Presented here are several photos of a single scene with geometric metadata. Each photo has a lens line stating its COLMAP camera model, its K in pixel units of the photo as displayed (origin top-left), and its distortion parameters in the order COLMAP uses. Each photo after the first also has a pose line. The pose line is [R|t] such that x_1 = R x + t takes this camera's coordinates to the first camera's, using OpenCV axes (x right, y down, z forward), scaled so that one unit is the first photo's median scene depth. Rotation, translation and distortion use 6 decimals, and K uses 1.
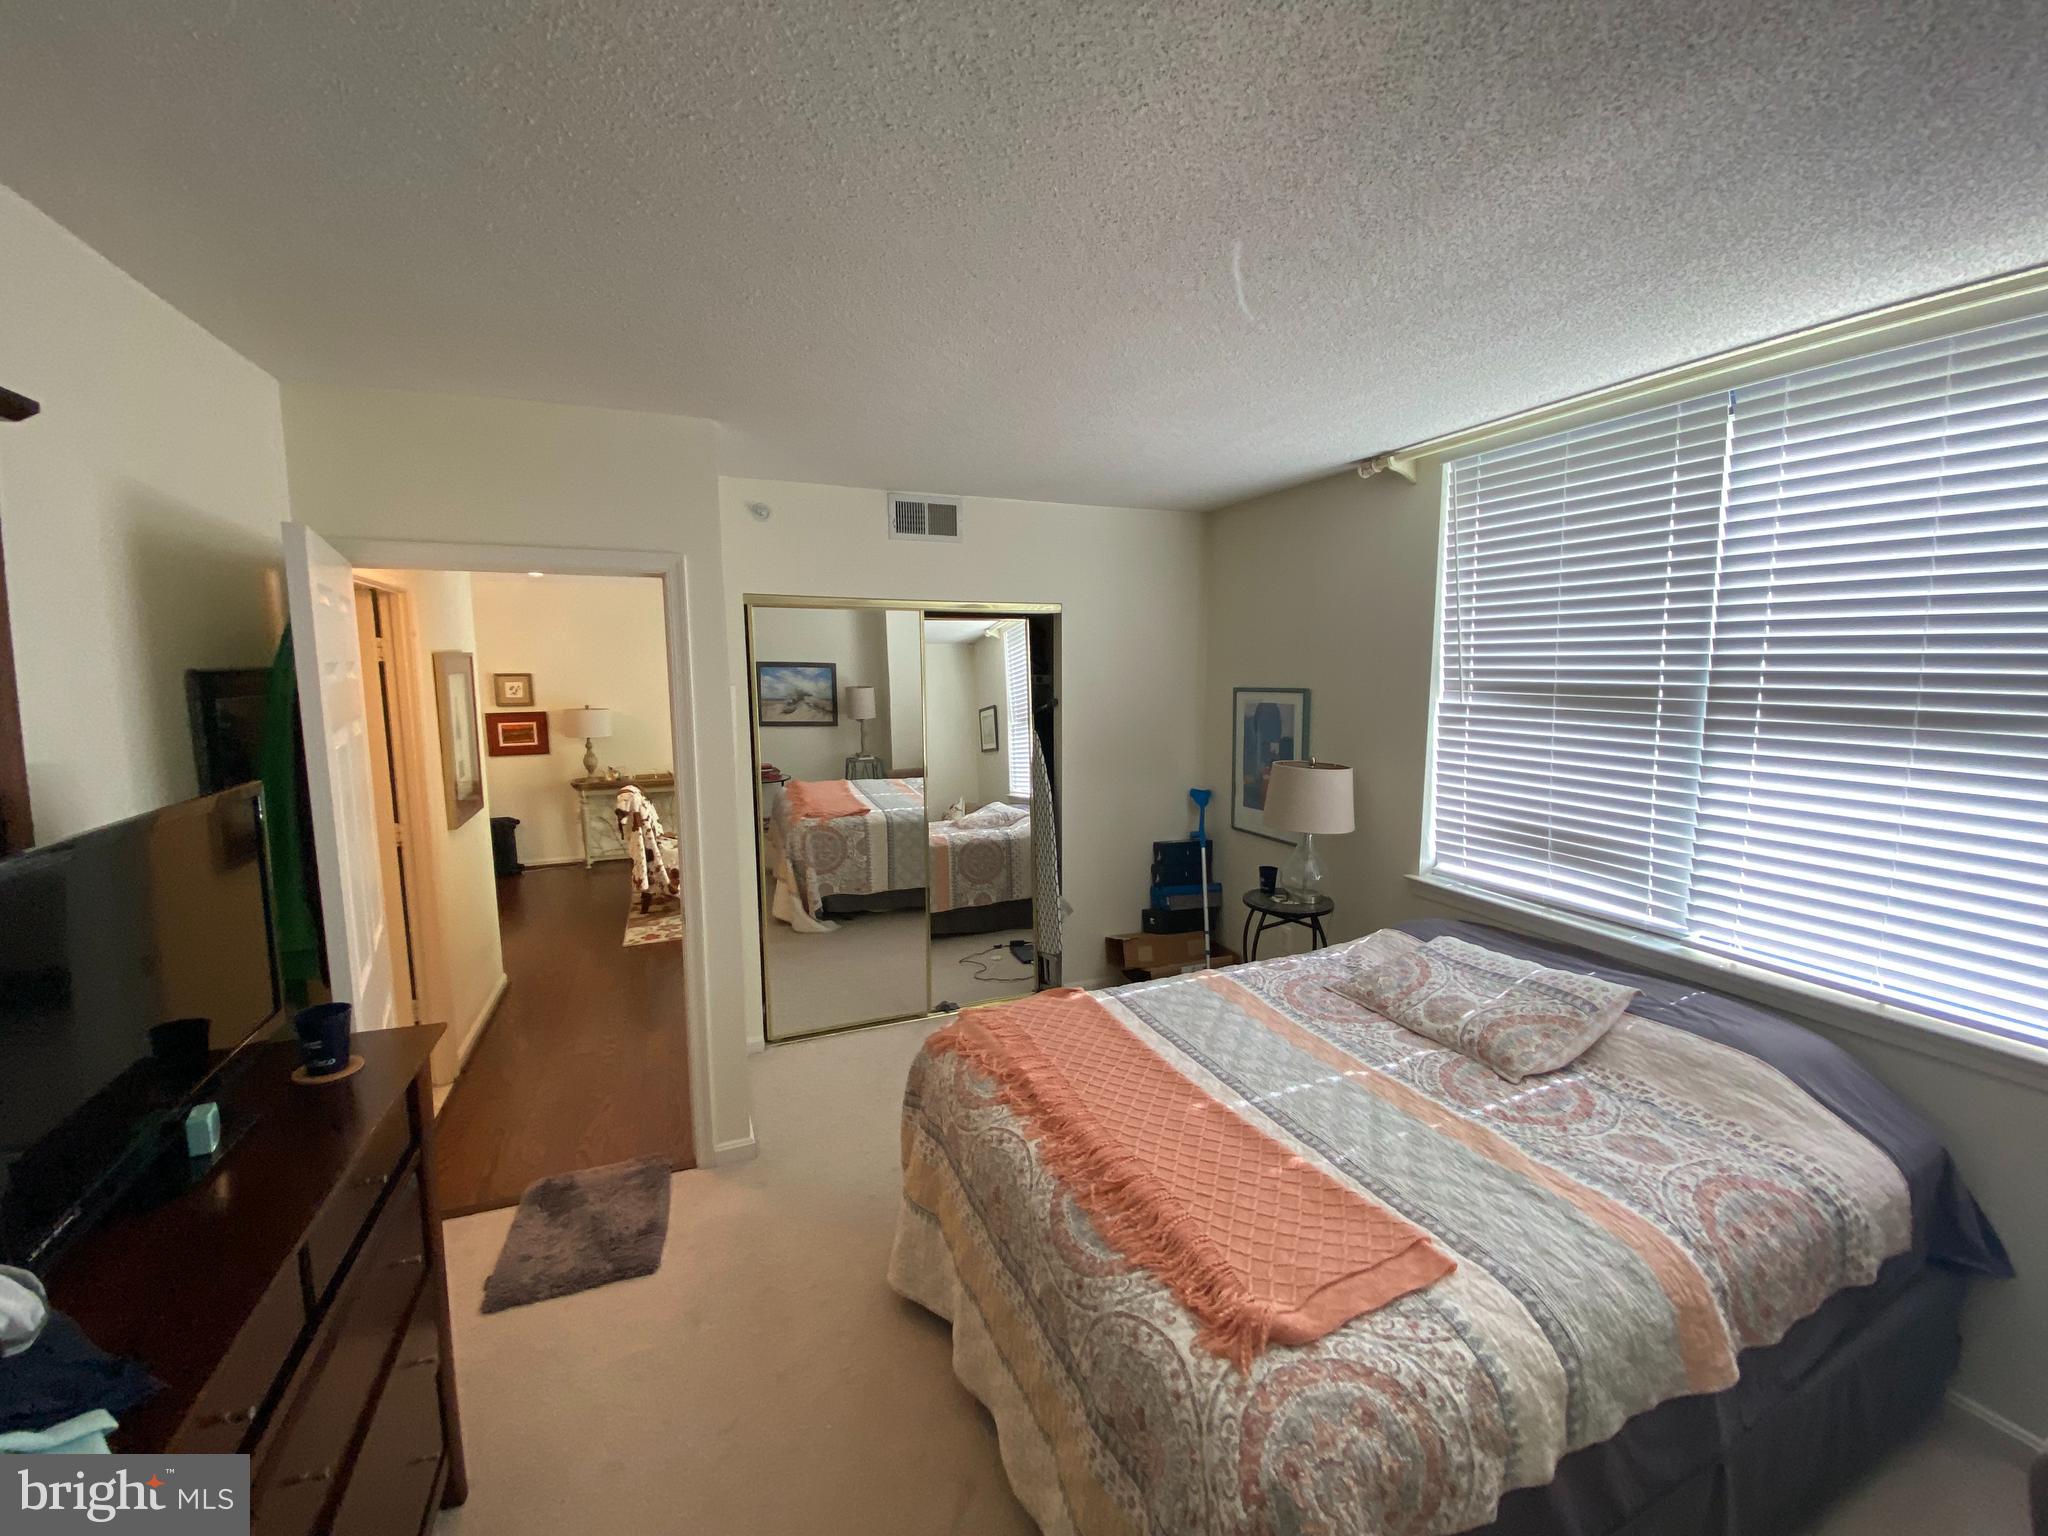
lens RADIAL K [[837.9, 0, 1019.9], [0, 837.9, 759.5], [0, 0, 1]] dist [-0.003790, -0.000372]
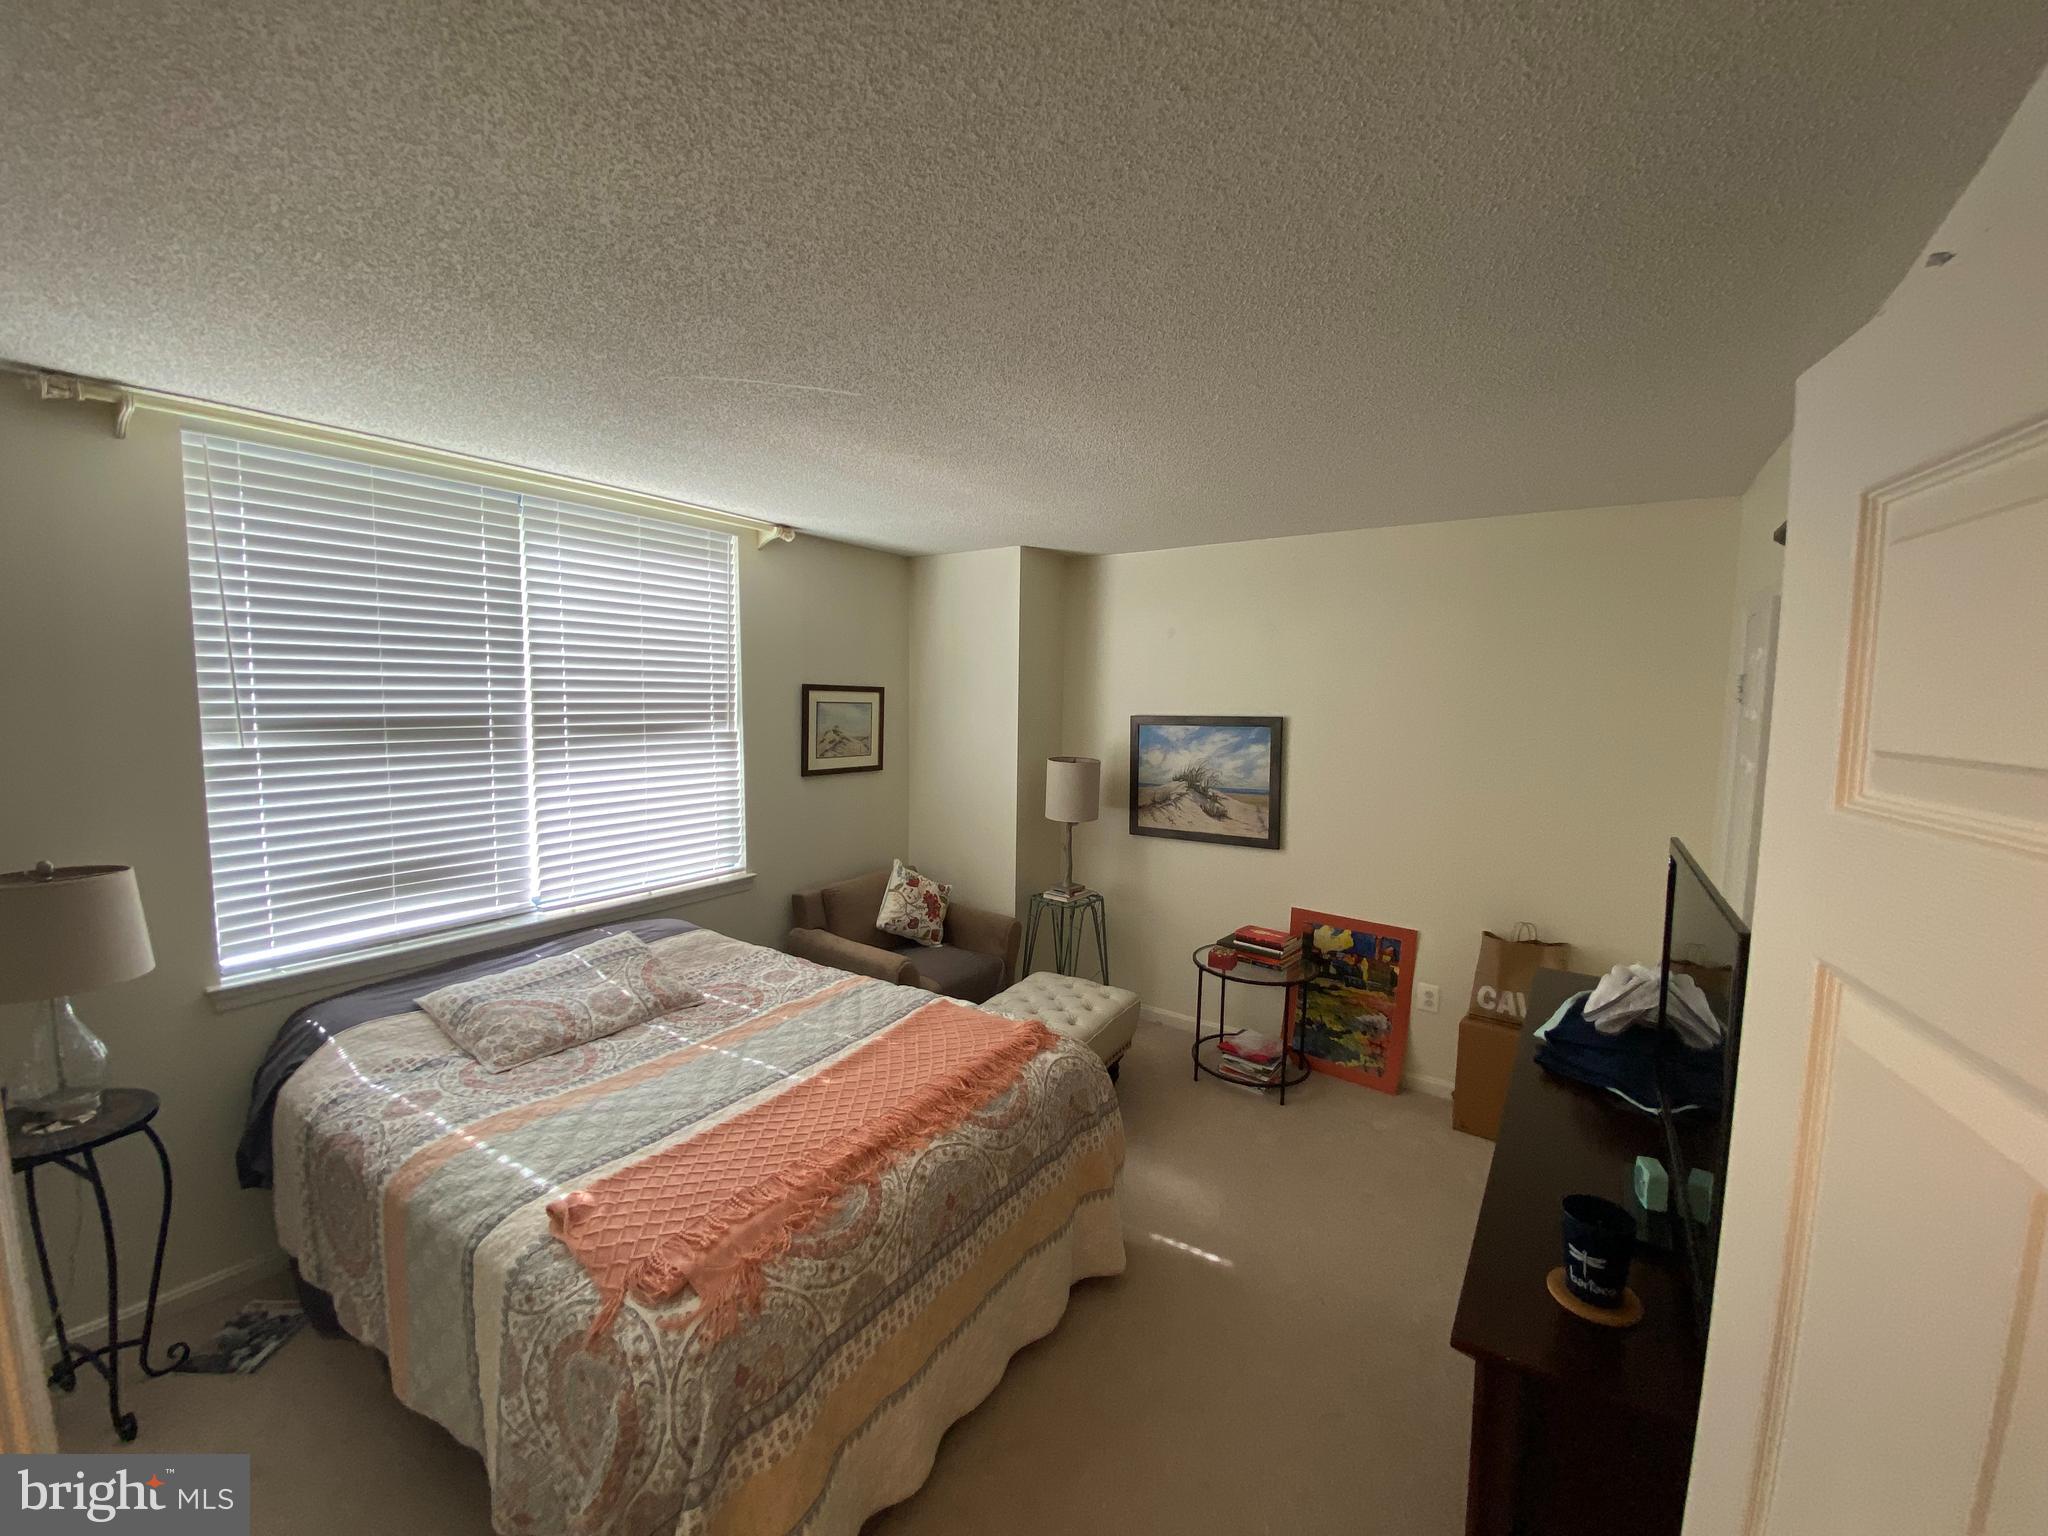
lens RADIAL K [[837.9, 0, 1018.4], [0, 837.9, 762.5], [0, 0, 1]] dist [-0.003790, -0.000372]
pose [[-0.569682, -0.074492, 0.818482, -0.689459], [0.081848, 0.985791, 0.146687, -0.140648], [-0.817780, 0.150556, -0.555490, 1.087856]]
